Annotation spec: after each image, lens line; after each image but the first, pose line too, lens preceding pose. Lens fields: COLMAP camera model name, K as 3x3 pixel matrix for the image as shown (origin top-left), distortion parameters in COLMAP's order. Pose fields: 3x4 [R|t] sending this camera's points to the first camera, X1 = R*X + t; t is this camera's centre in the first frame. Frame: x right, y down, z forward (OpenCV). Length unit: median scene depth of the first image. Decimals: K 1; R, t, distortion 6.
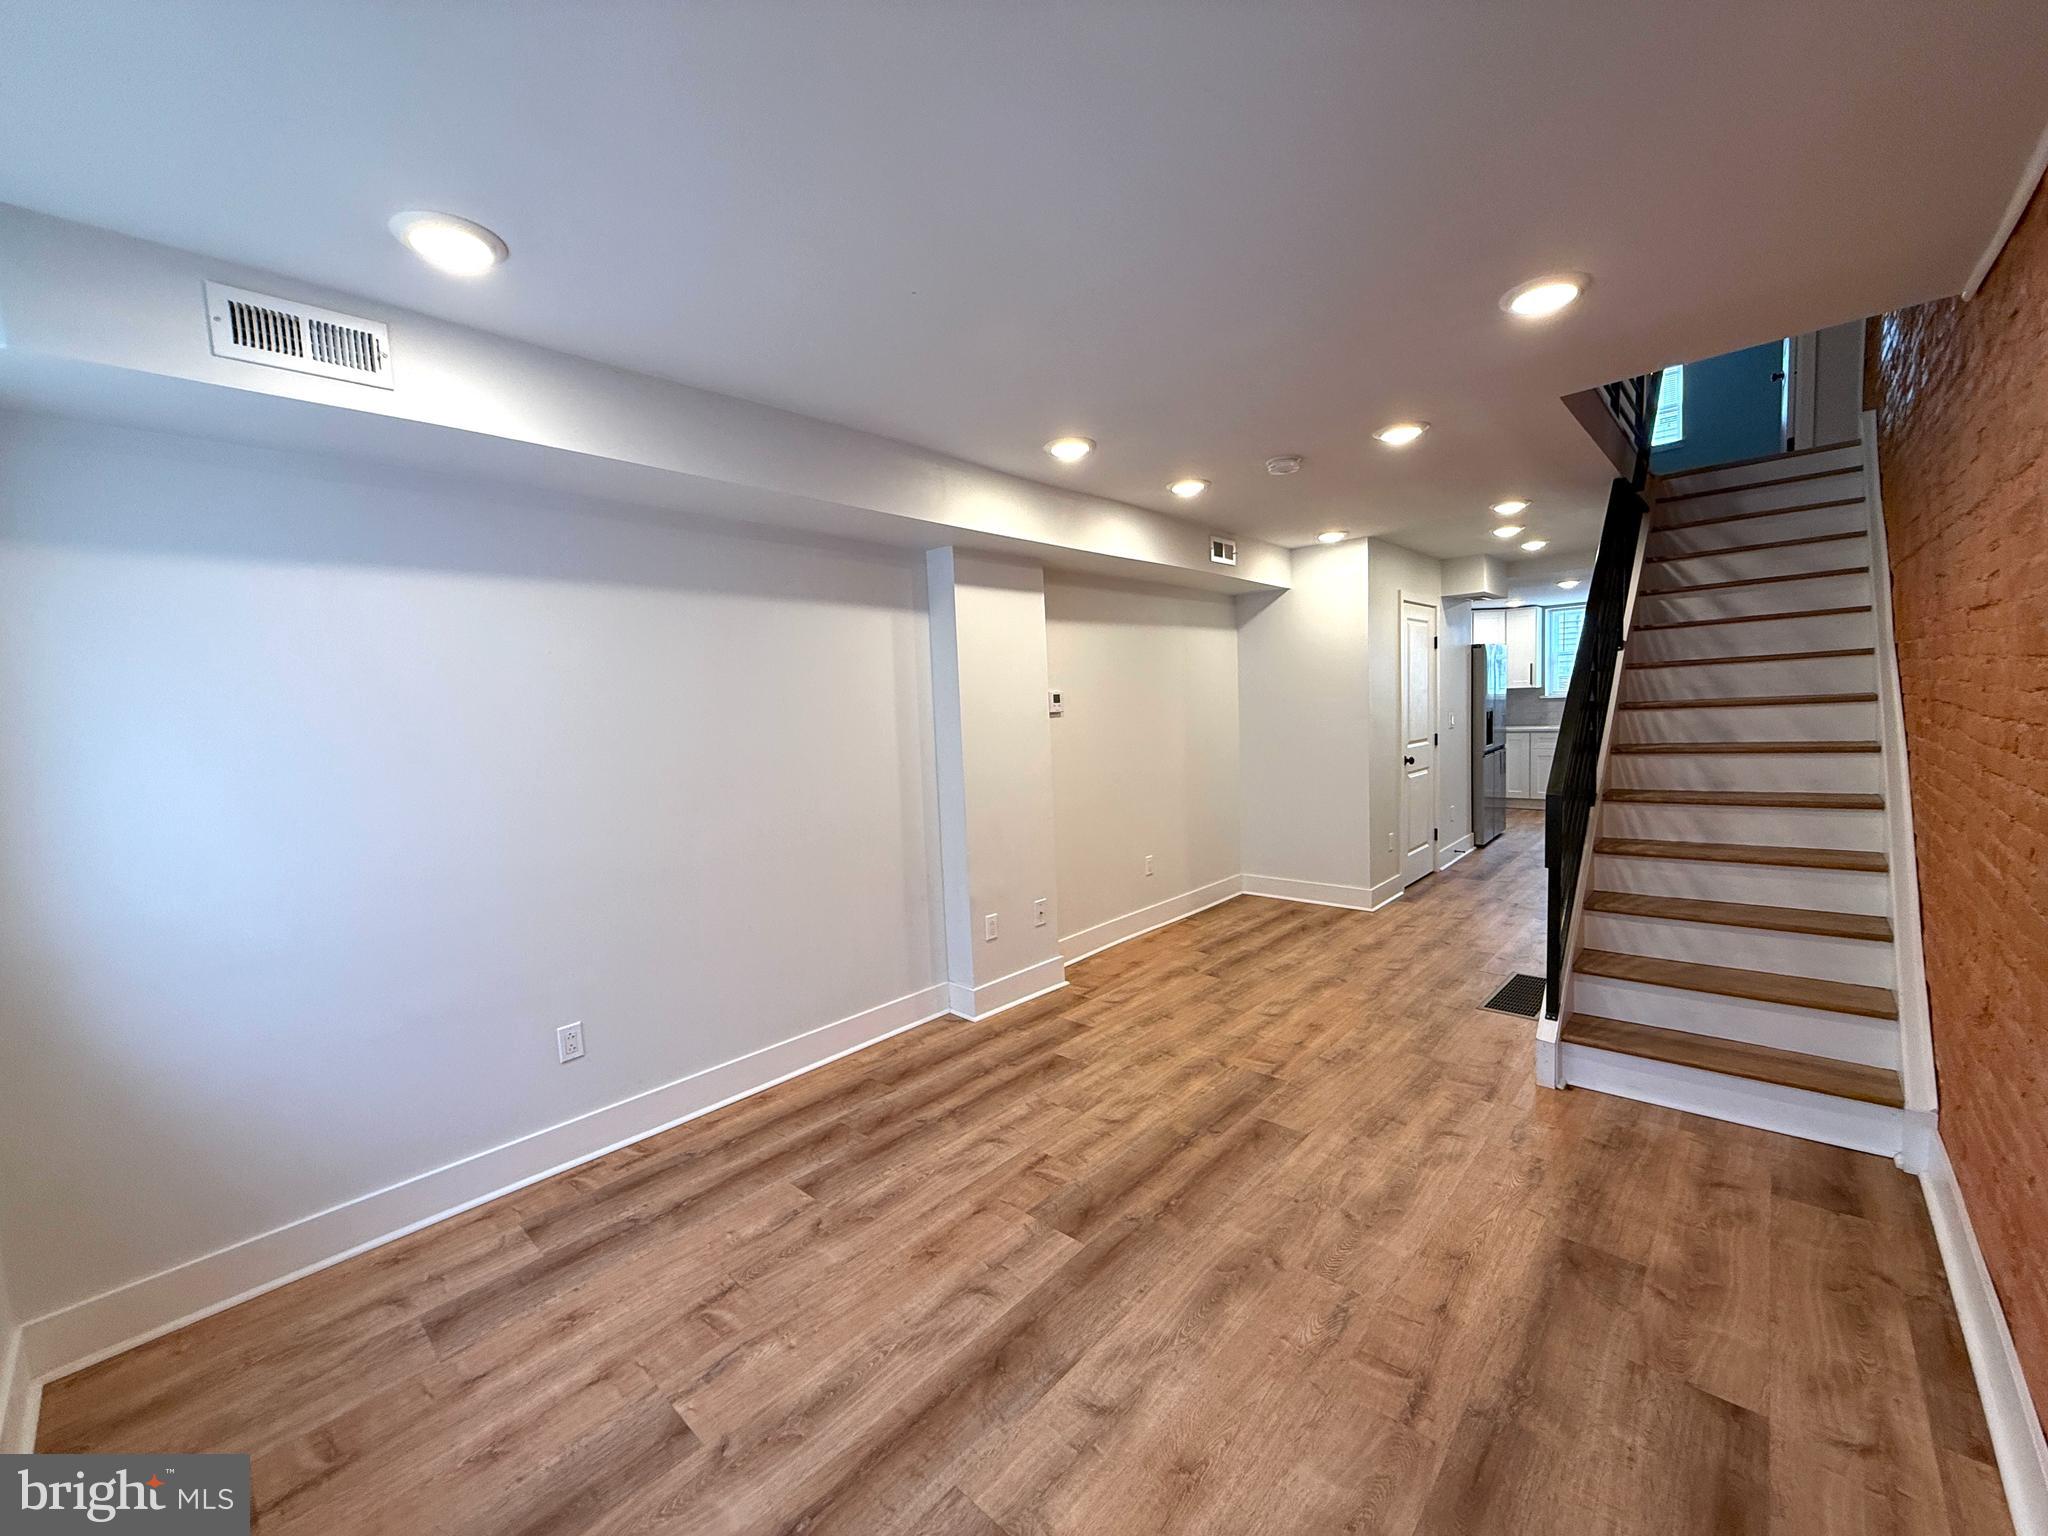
lens RADIAL K [[812.0, 0, 1014.3], [0, 812.0, 771.9], [0, 0, 1]] dist [-0.001927, 0.000702]
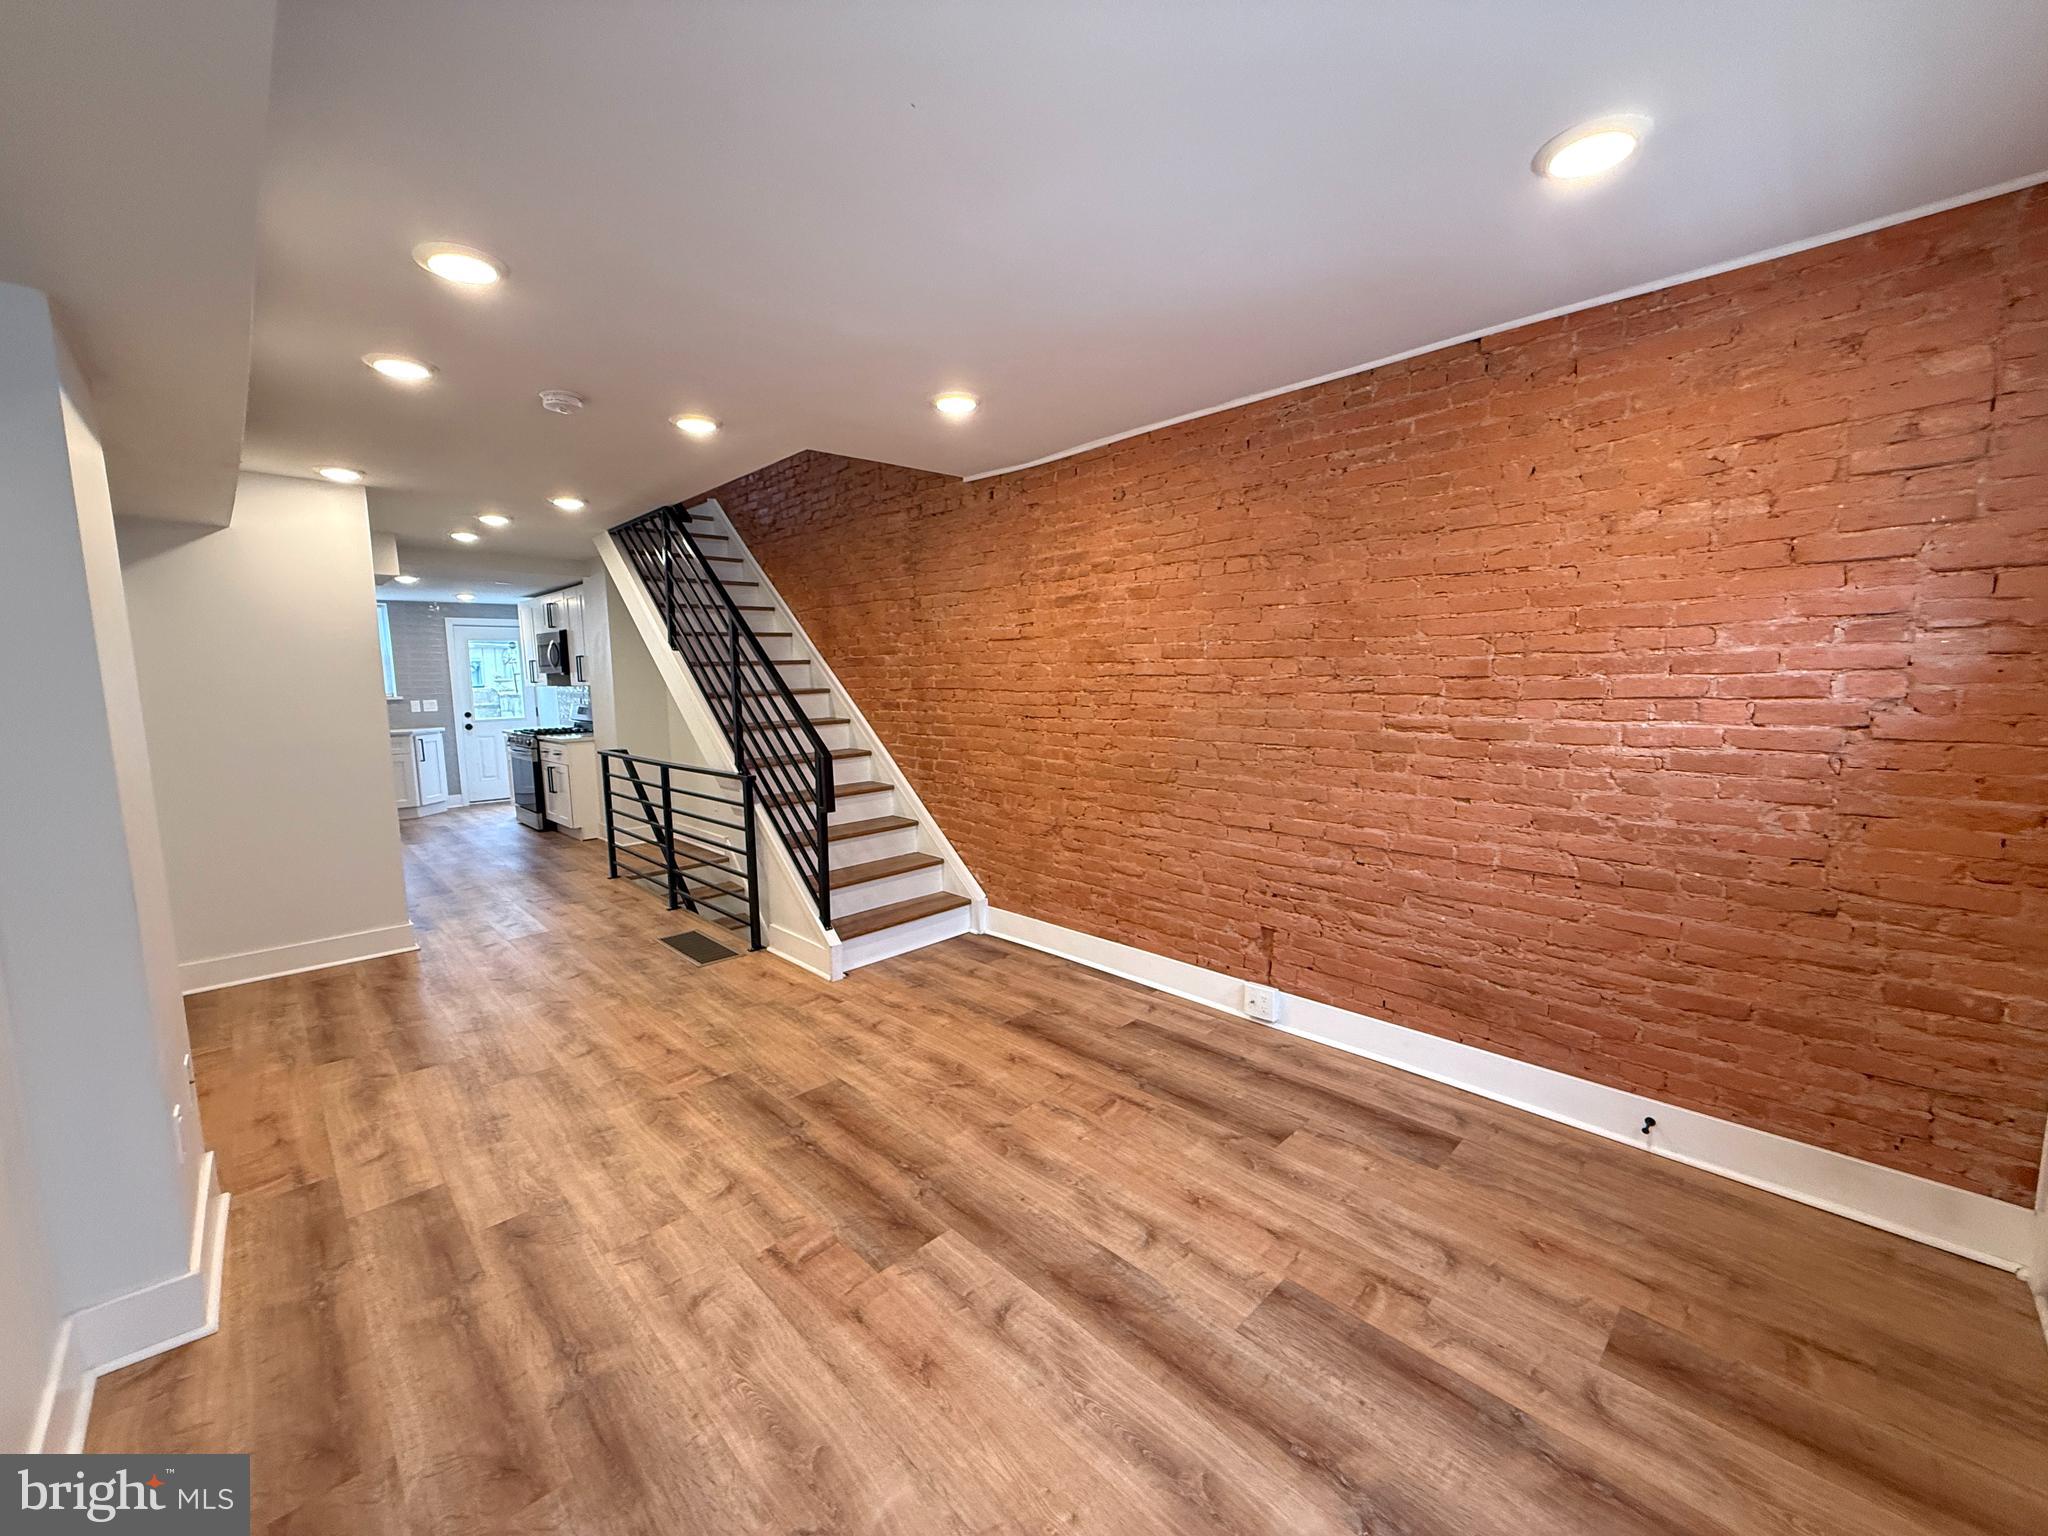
lens RADIAL K [[812.0, 0, 1019.6], [0, 812.0, 768.8], [0, 0, 1]] dist [-0.001927, 0.000702]
pose [[0.053657, -0.071989, 0.995961, -0.645969], [0.097499, 0.993010, 0.066523, -0.009586], [-0.993788, 0.093535, 0.060300, 0.636269]]
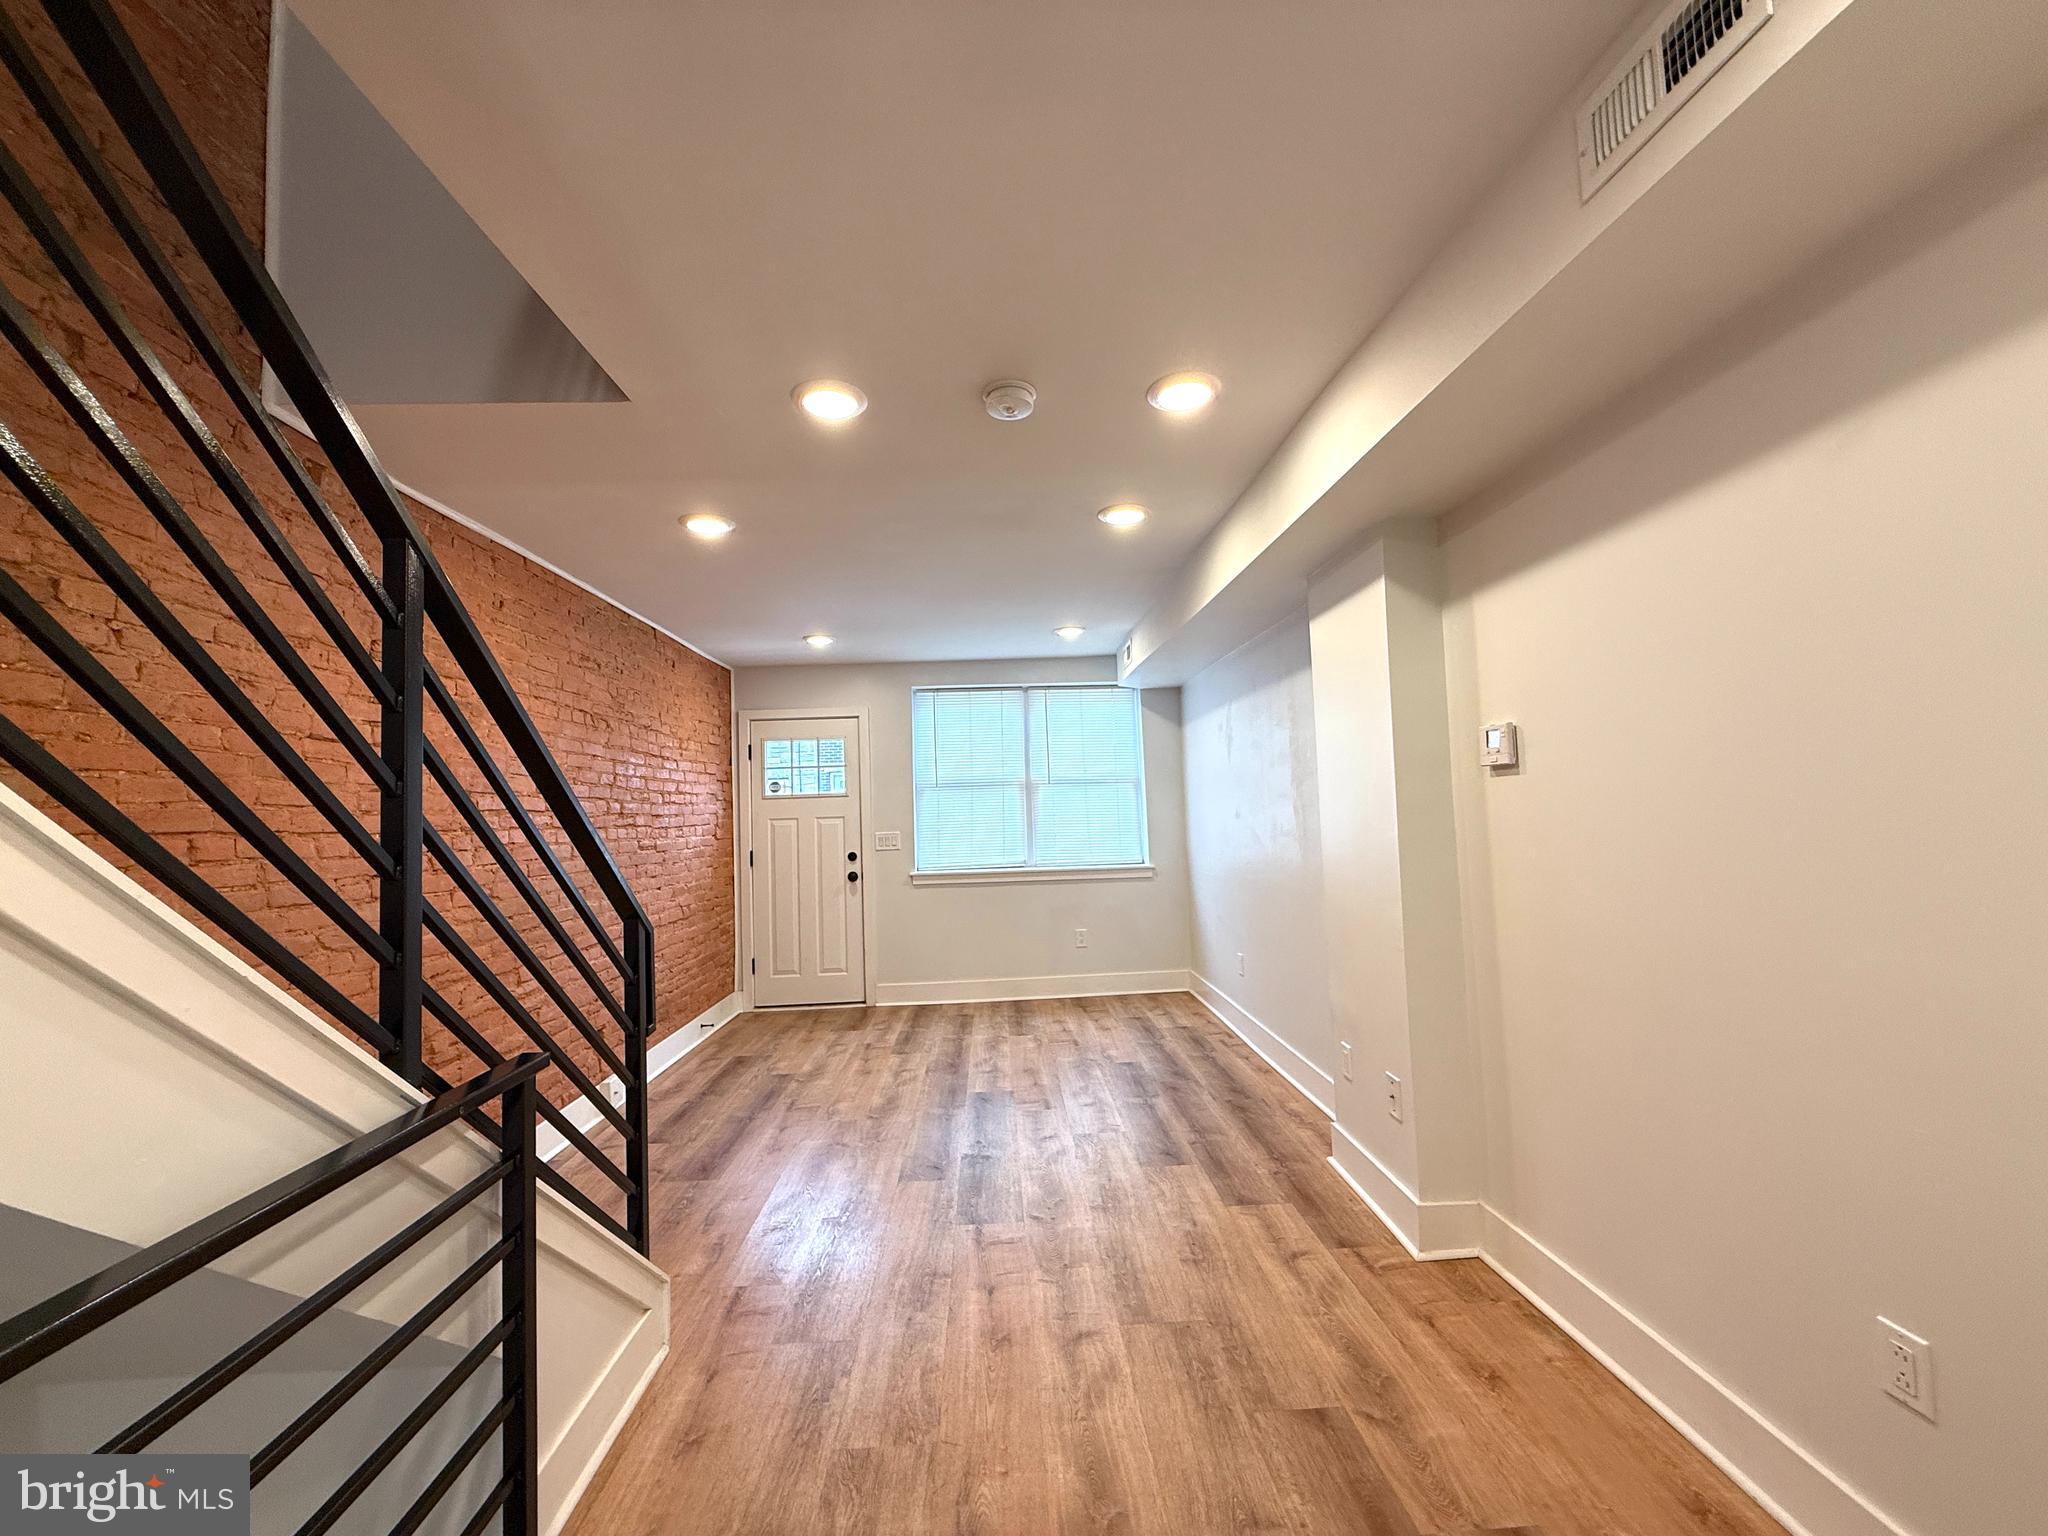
lens RADIAL K [[812.0, 0, 1020.9], [0, 812.0, 765.8], [0, 0, 1]] dist [-0.001927, 0.000702]
pose [[-0.702337, 0.027062, -0.711330, 0.980813], [0.007935, 0.999513, 0.030192, -0.144260], [0.711800, 0.015561, -0.702210, 1.819777]]
